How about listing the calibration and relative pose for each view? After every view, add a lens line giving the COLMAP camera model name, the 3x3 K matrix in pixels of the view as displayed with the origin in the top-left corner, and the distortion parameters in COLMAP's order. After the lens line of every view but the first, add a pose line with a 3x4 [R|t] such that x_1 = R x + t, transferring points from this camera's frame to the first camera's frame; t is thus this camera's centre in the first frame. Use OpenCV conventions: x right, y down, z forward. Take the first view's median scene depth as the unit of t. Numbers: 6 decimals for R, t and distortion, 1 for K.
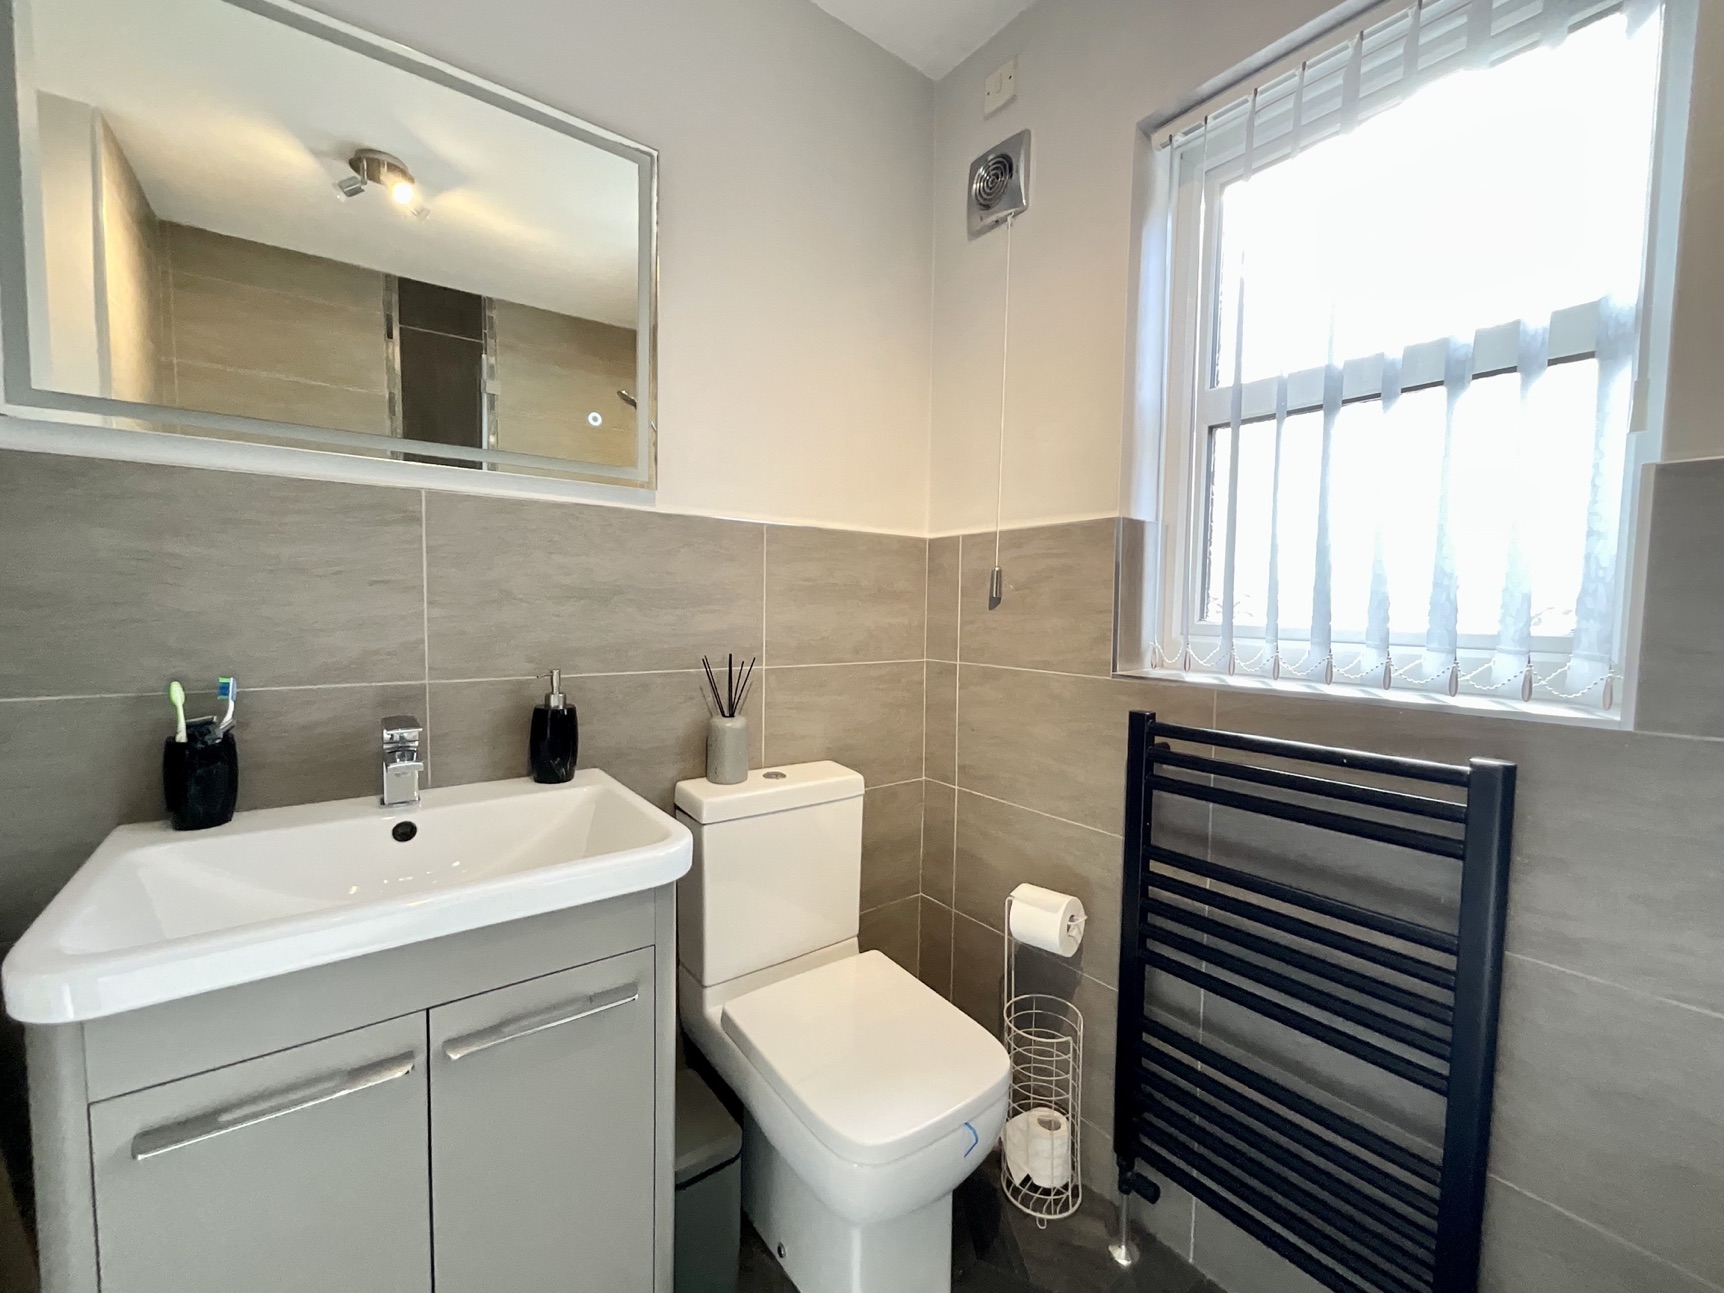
lens RADIAL K [[700.0, 0, 860.7], [0, 700.0, 650.0], [0, 0, 1]] dist [-0.000576, 0.000473]
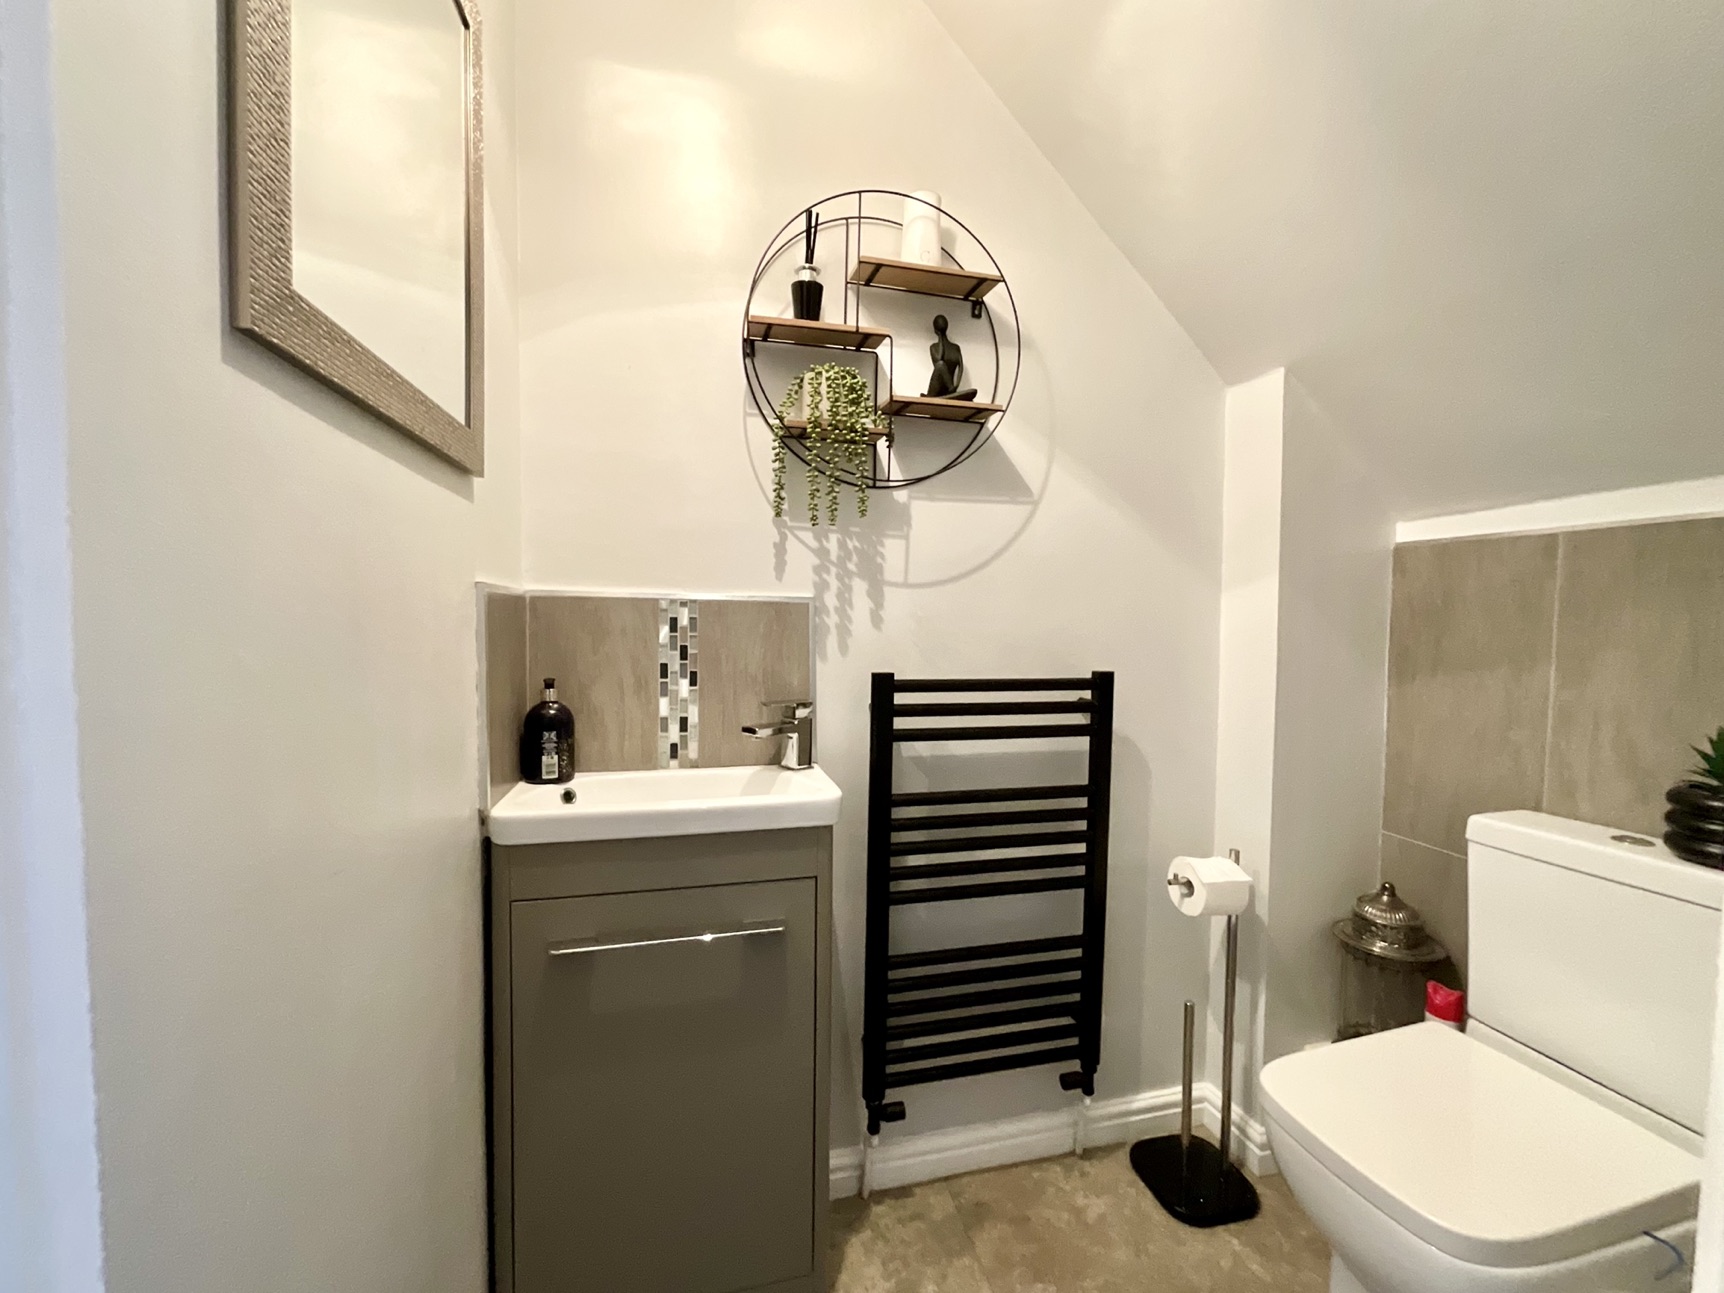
lens RADIAL K [[700.0, 0, 860.7], [0, 700.0, 650.0], [0, 0, 1]] dist [-0.000576, 0.000473]
pose [[0.393531, -0.044497, 0.918234, -0.500201], [0.058329, 0.998024, 0.023365, 0.023312], [-0.917459, 0.044365, 0.395349, 0.515132]]
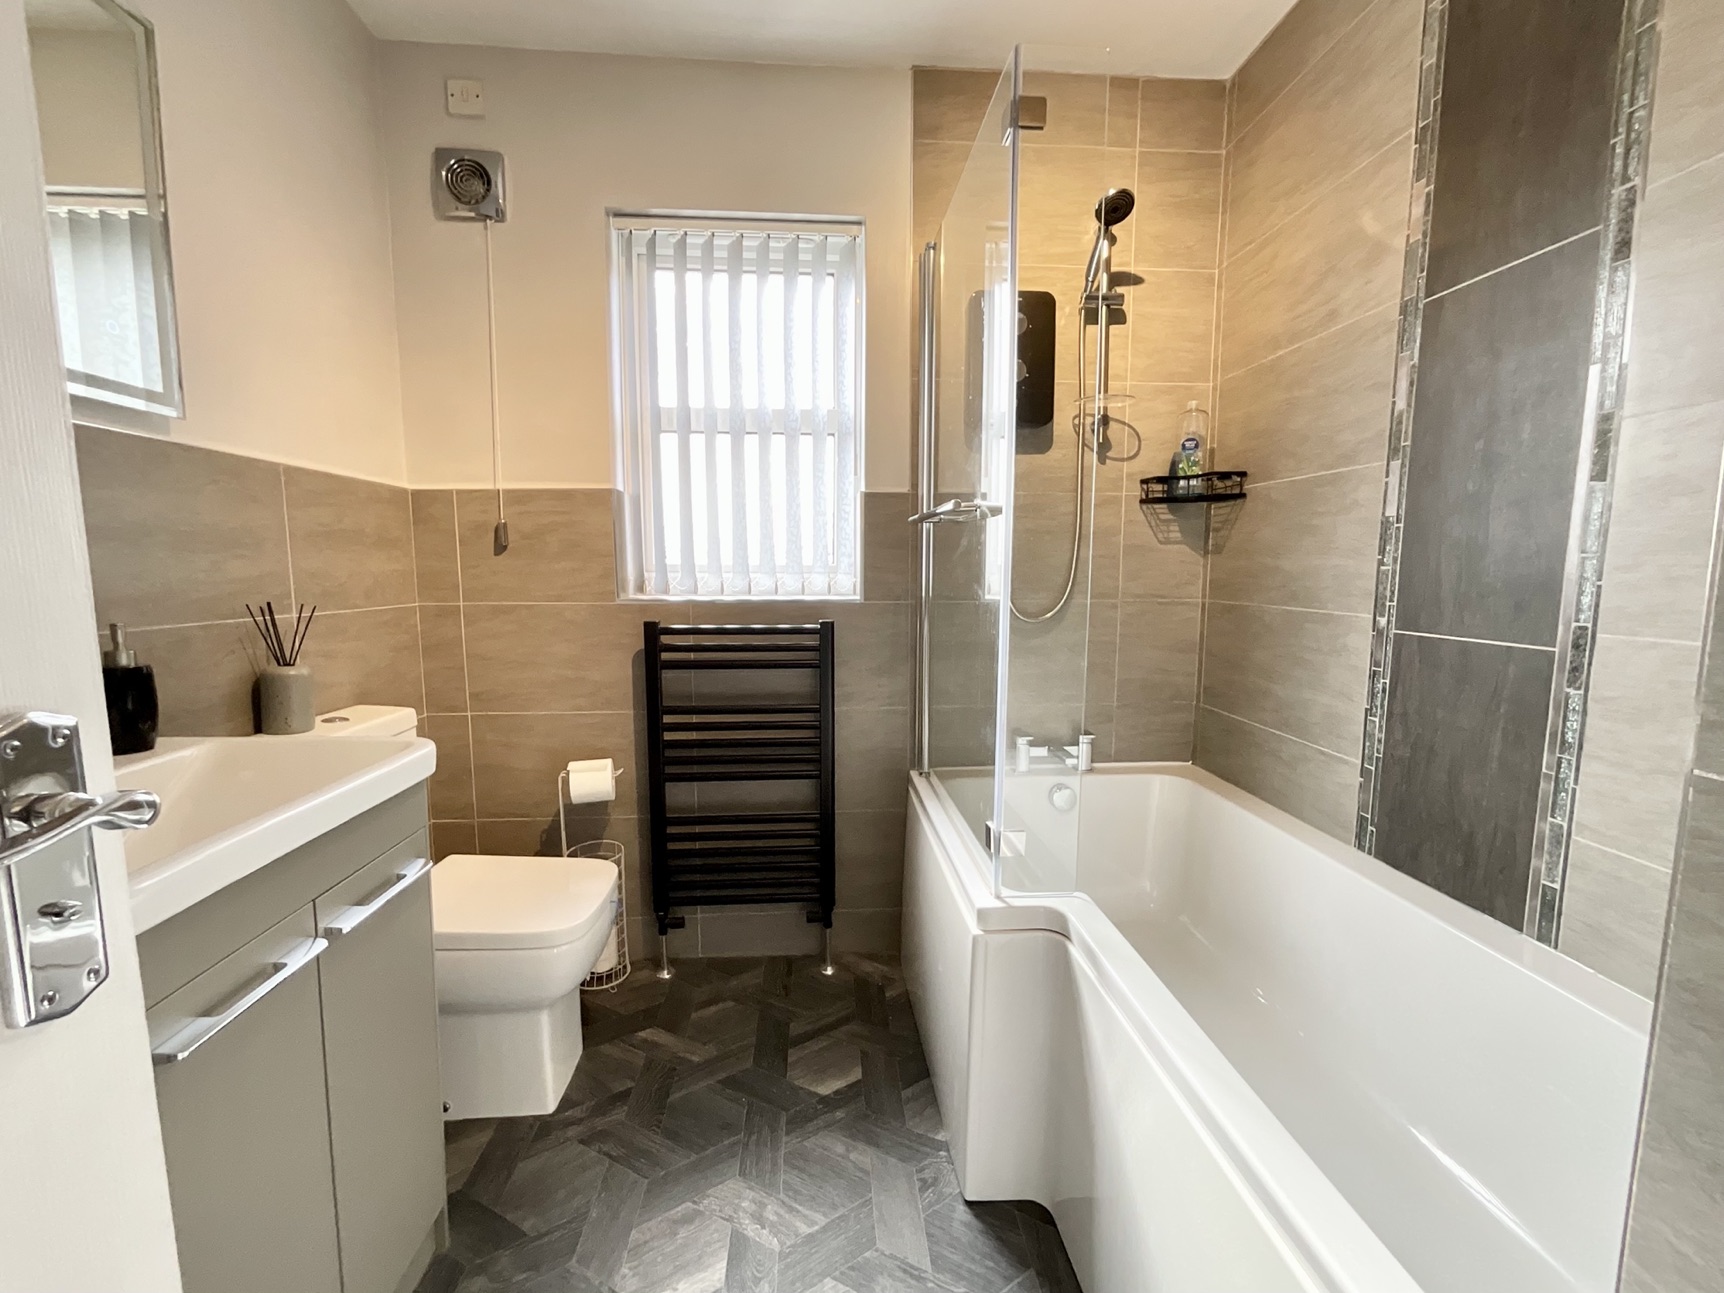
lens RADIAL K [[700.0, 0, 860.7], [0, 700.0, 650.0], [0, 0, 1]] dist [-0.000576, 0.000473]
pose [[0.546256, -0.113541, 0.829887, -0.526194], [0.060552, 0.993531, 0.096073, 0.027104], [-0.835427, -0.002229, 0.549597, -0.184434]]
